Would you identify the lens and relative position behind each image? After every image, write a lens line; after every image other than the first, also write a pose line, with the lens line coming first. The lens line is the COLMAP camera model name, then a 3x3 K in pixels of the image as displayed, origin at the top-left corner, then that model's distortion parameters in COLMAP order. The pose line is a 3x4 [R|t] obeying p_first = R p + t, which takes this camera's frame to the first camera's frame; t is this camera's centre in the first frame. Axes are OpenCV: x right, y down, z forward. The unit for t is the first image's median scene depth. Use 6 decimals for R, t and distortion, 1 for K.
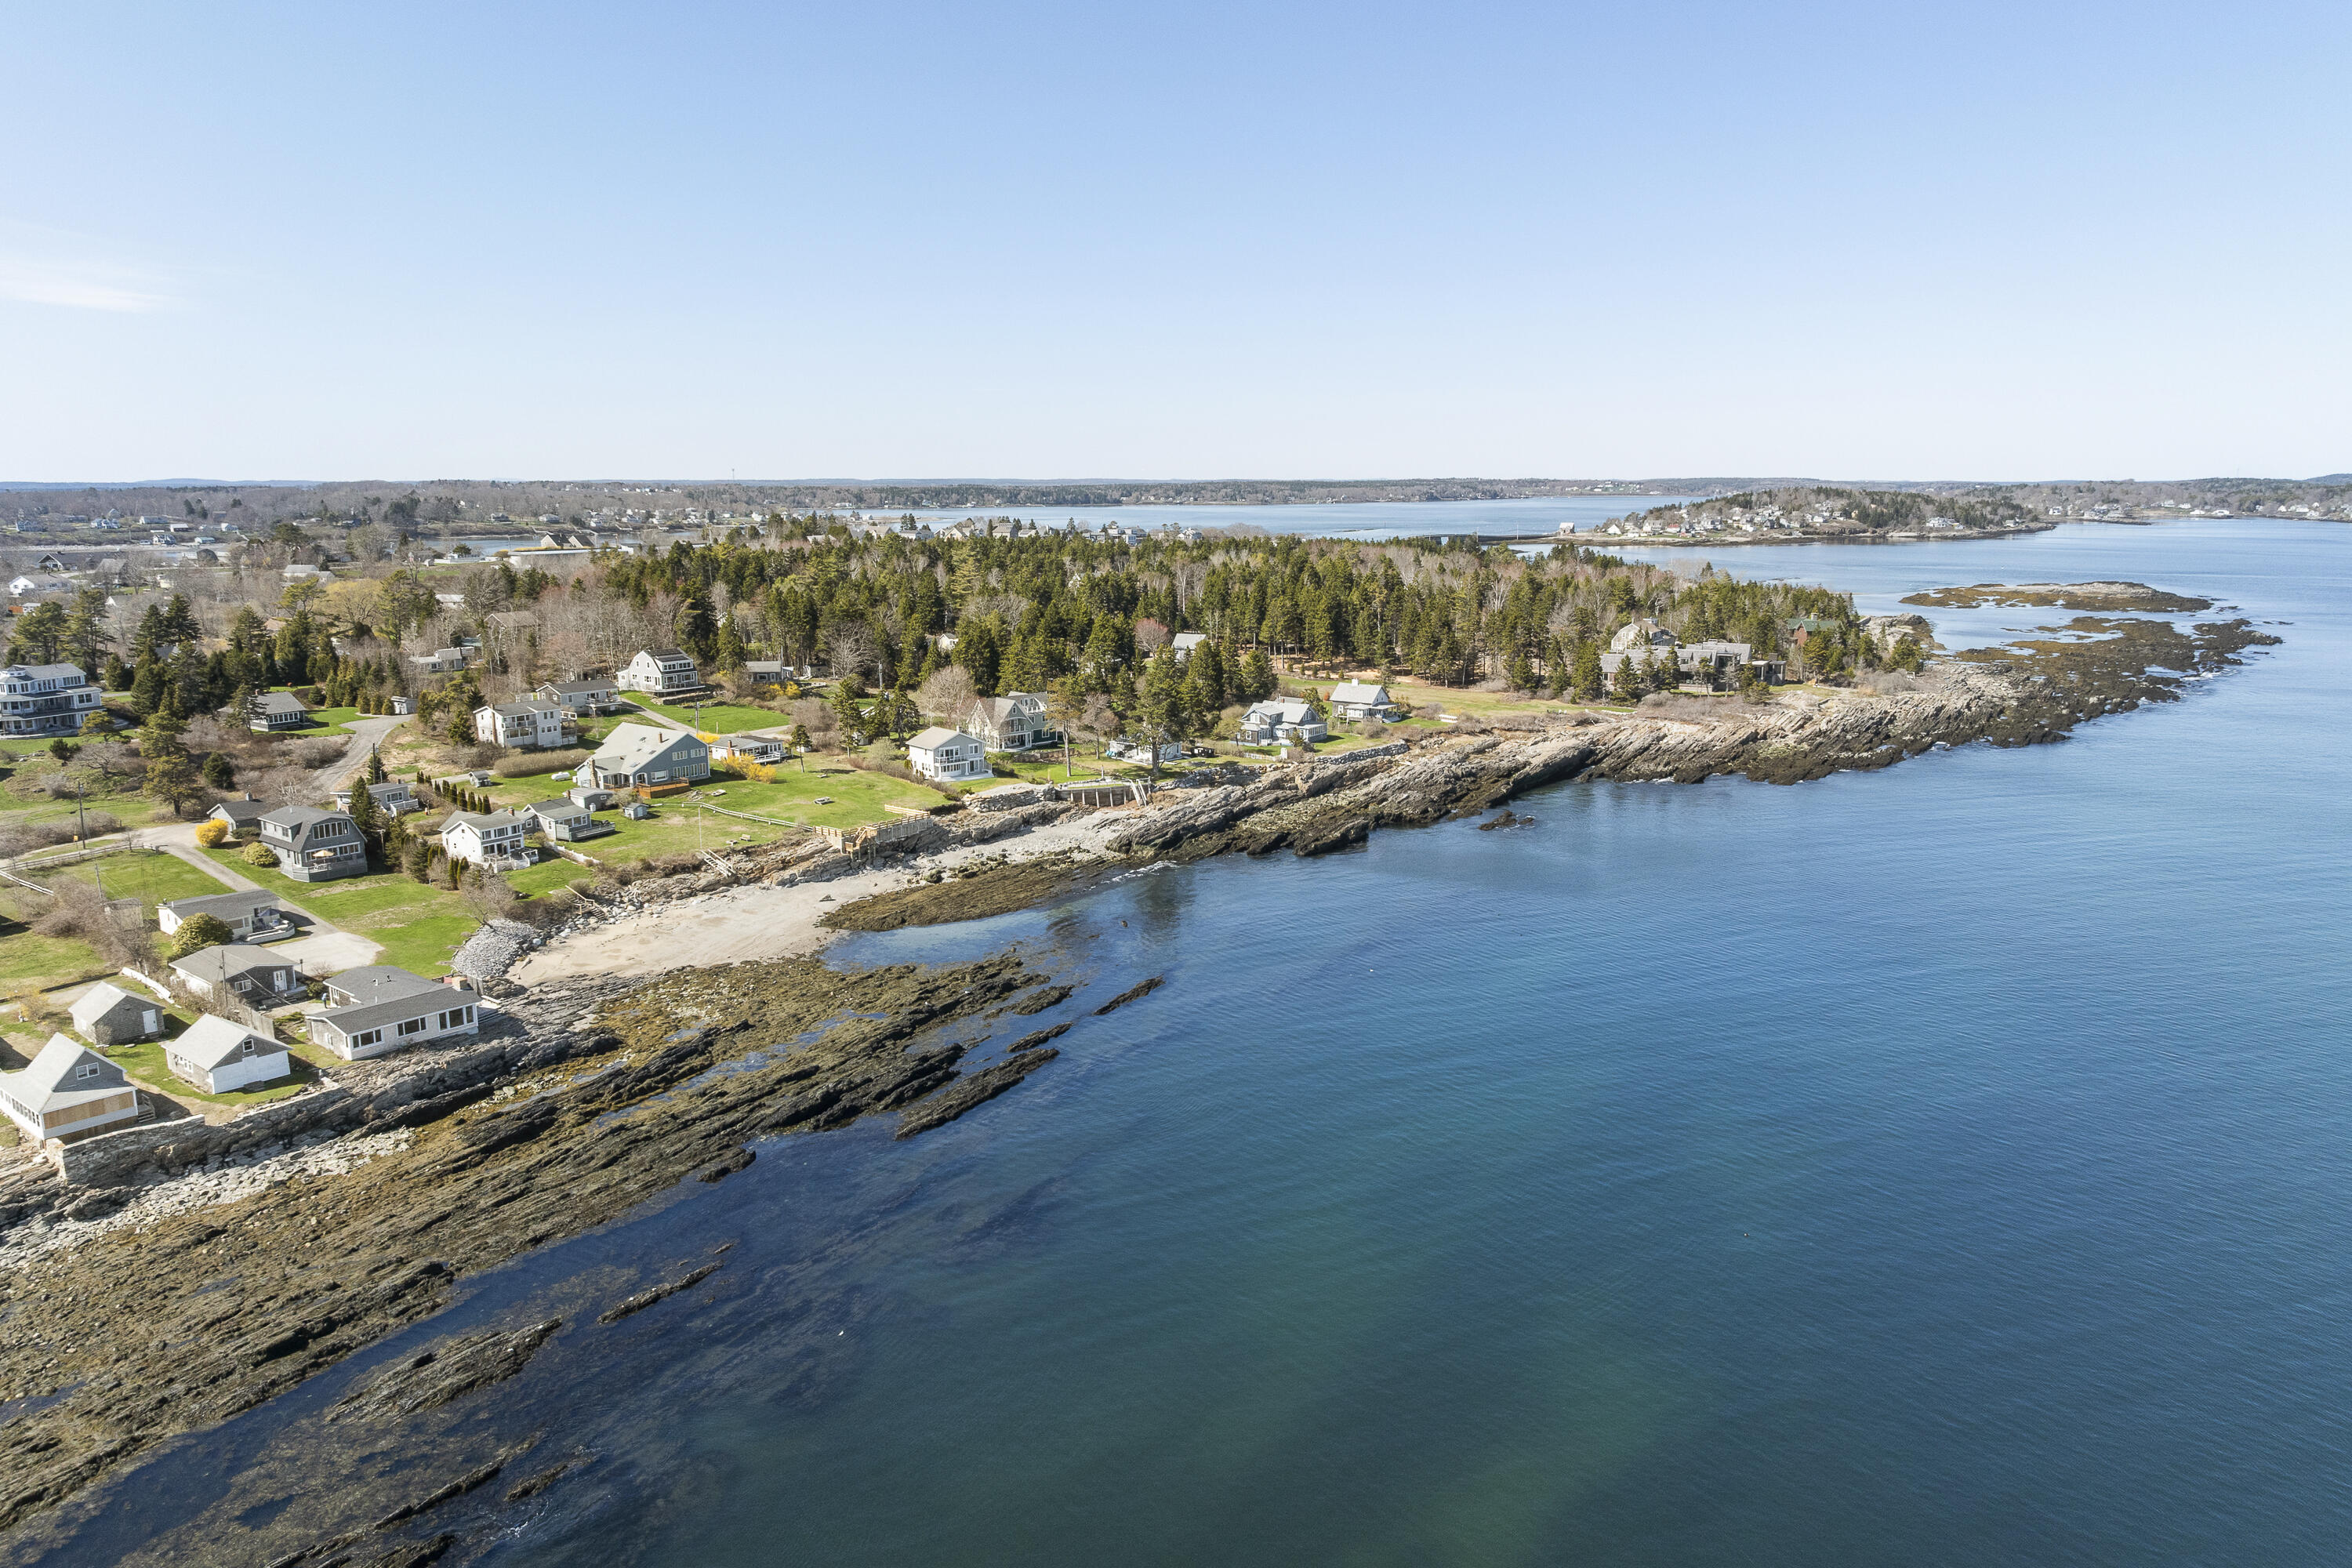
lens RADIAL K [[1625.6, 0, 1176.0], [0, 1625.6, 784.0], [0, 0, 1]] dist [-0.006754, 0.003421]
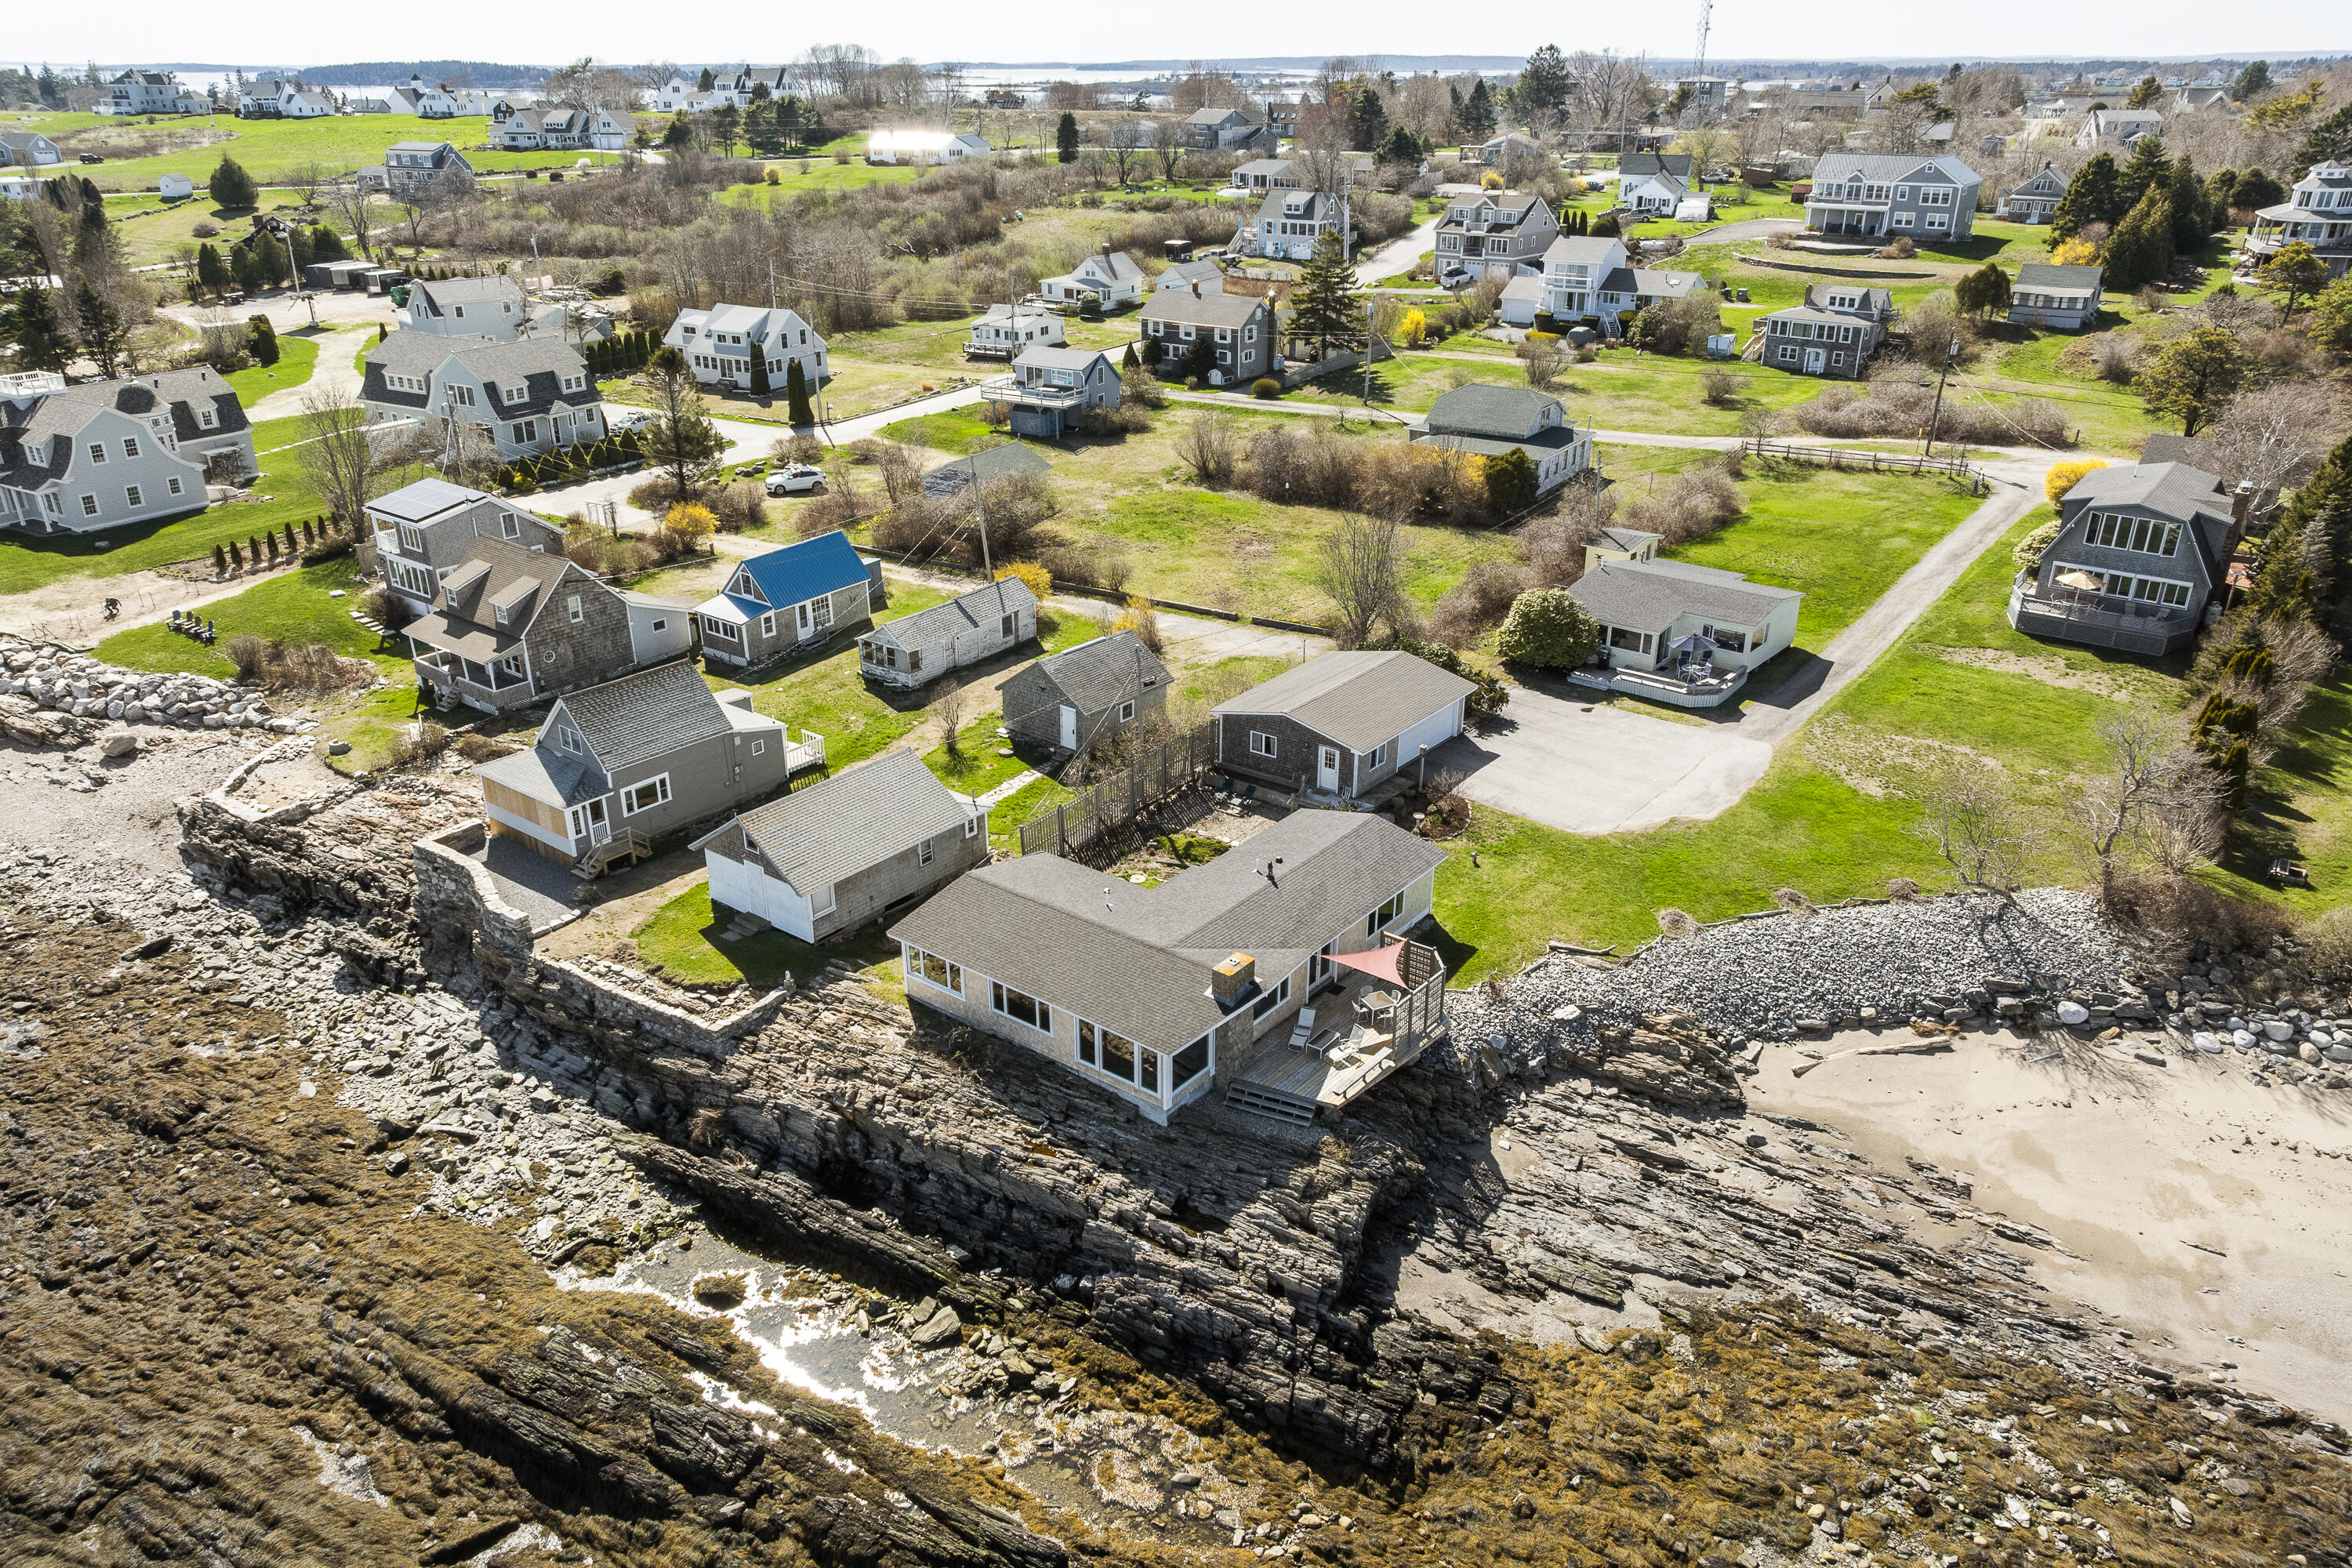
lens RADIAL K [[1611.1, 0, 1137.9], [0, 1611.1, 857.3], [0, 0, 1]] dist [-0.005136, 0.005657]
pose [[0.019489, 0.449760, -0.892937, -0.133114], [-0.182773, 0.879659, 0.439083, -0.039608], [0.982962, 0.154648, 0.099347, 0.832653]]
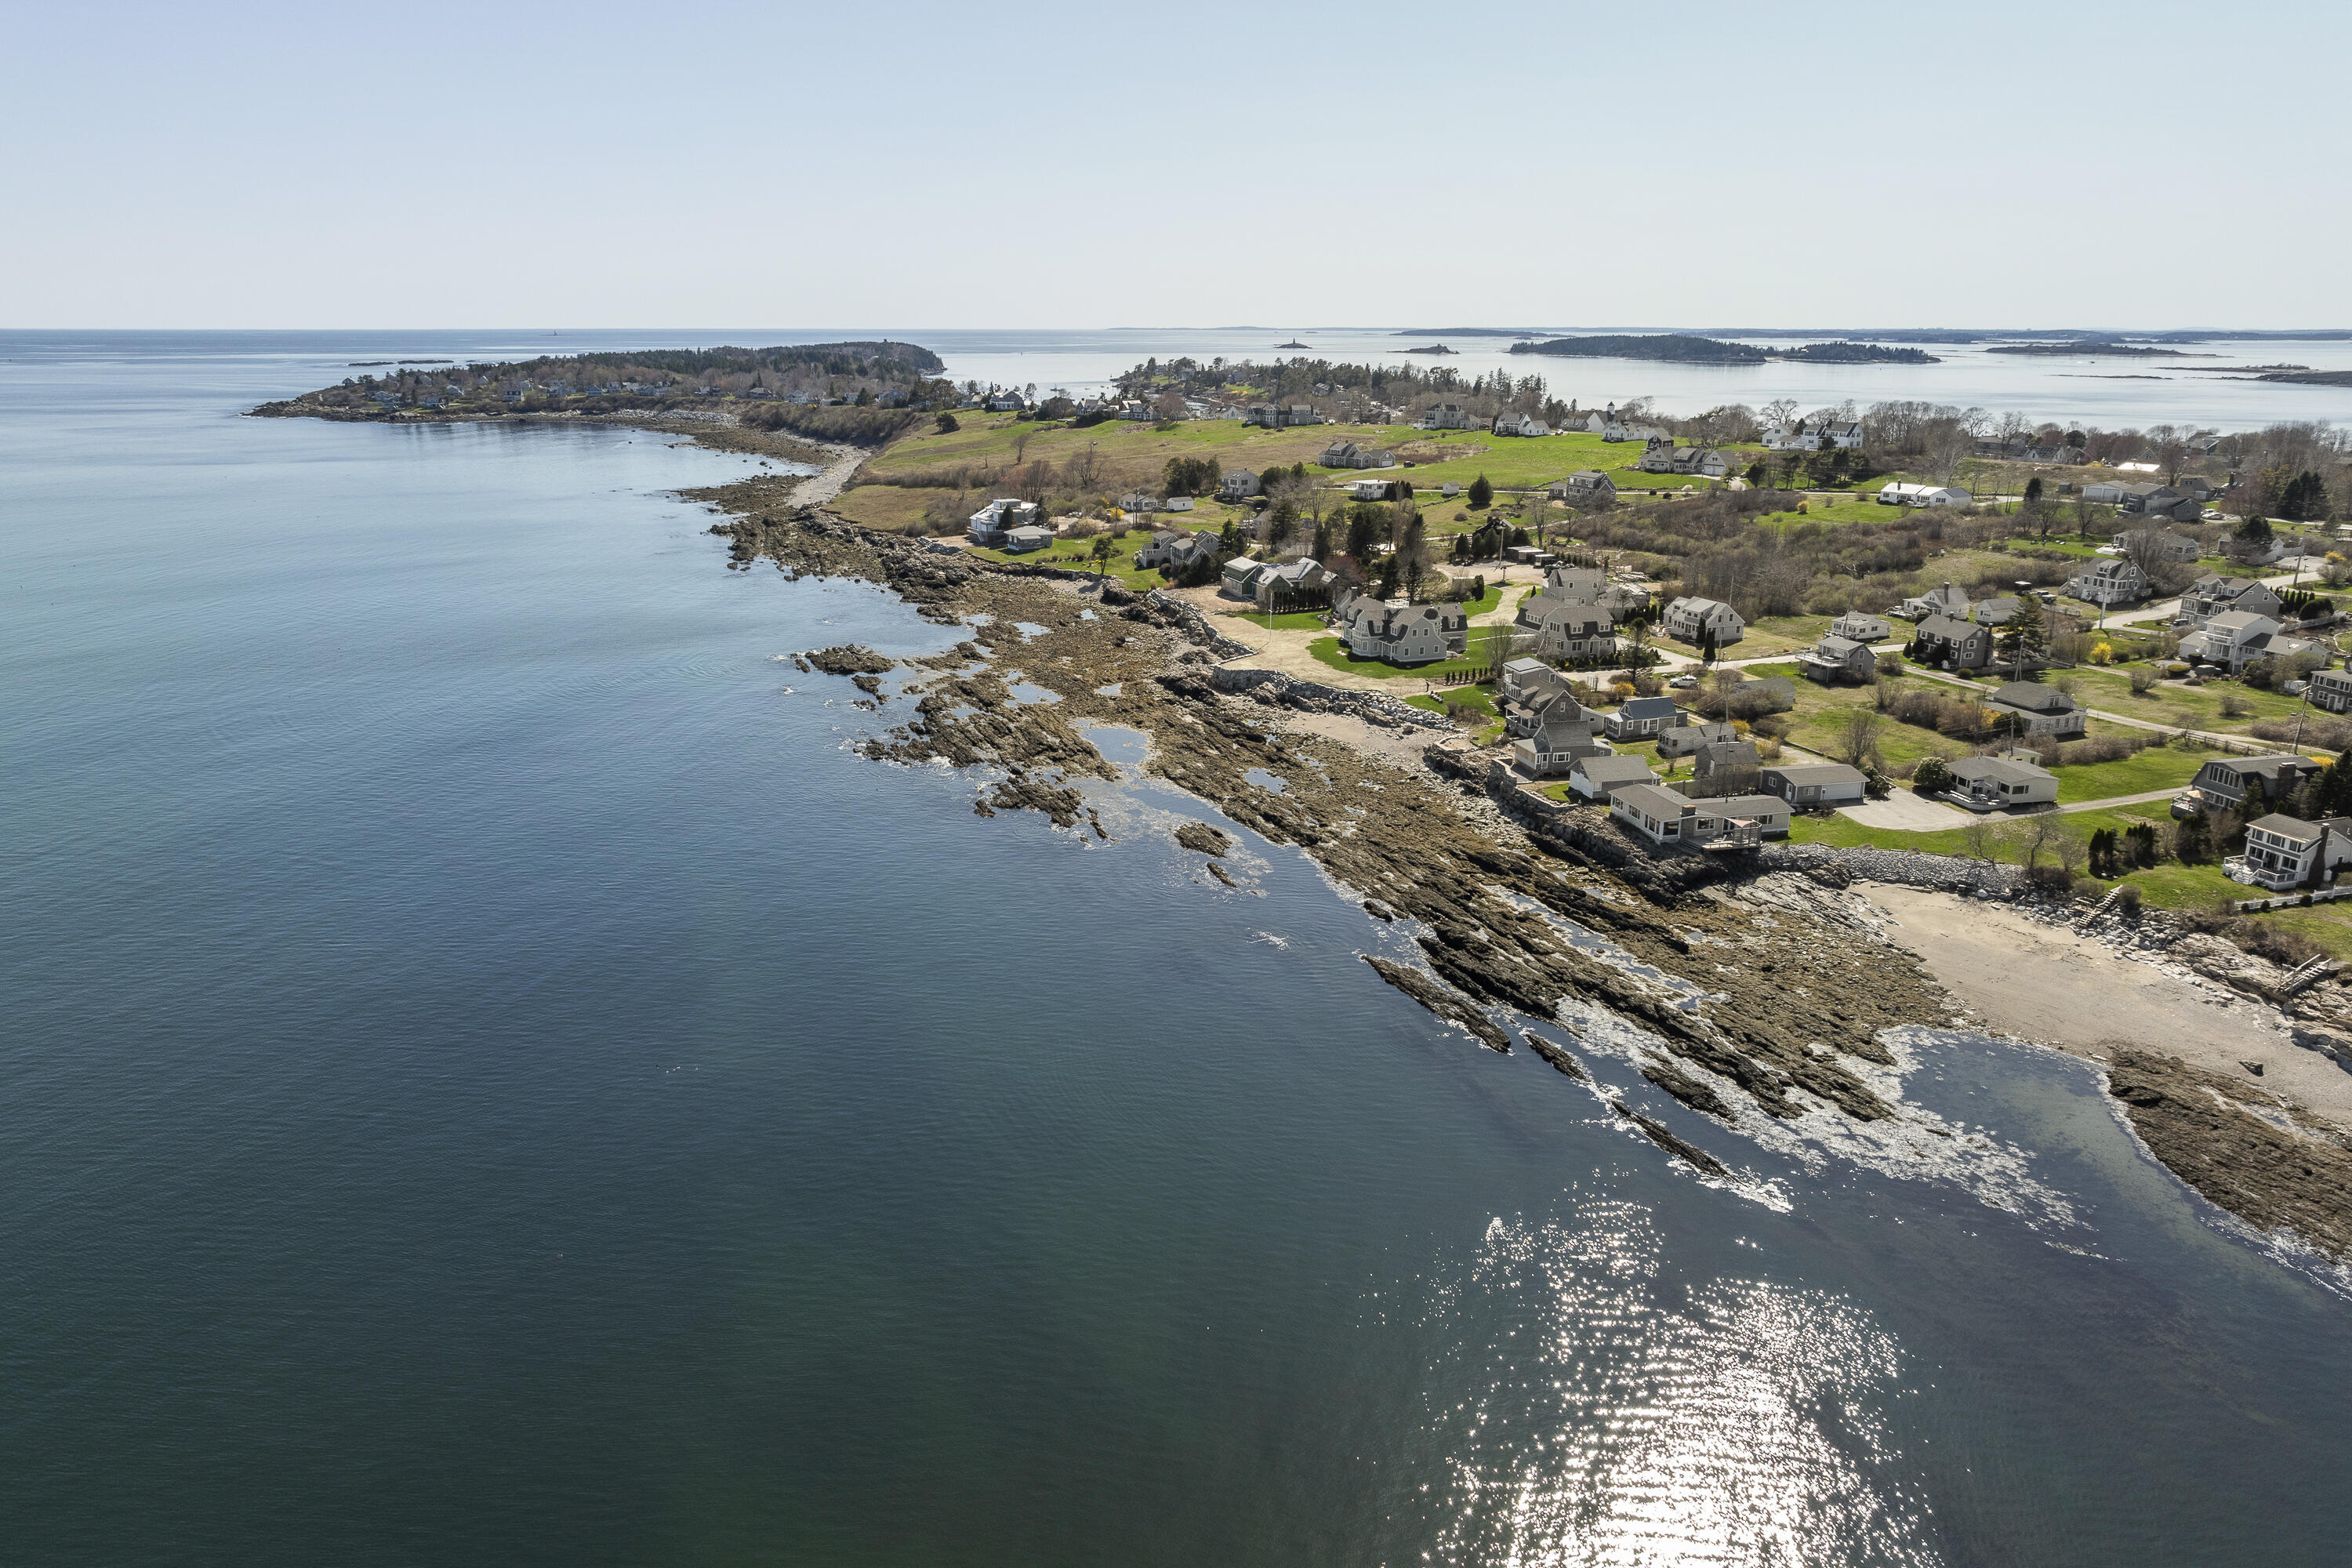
lens RADIAL K [[1625.6, 0, 1176.0], [0, 1625.6, 784.0], [0, 0, 1]] dist [-0.006754, 0.003421]
pose [[-0.592935, 0.226965, -0.772602, 0.661927], [-0.148095, 0.912355, 0.381676, -0.276693], [0.791515, 0.340728, -0.507355, 1.160646]]
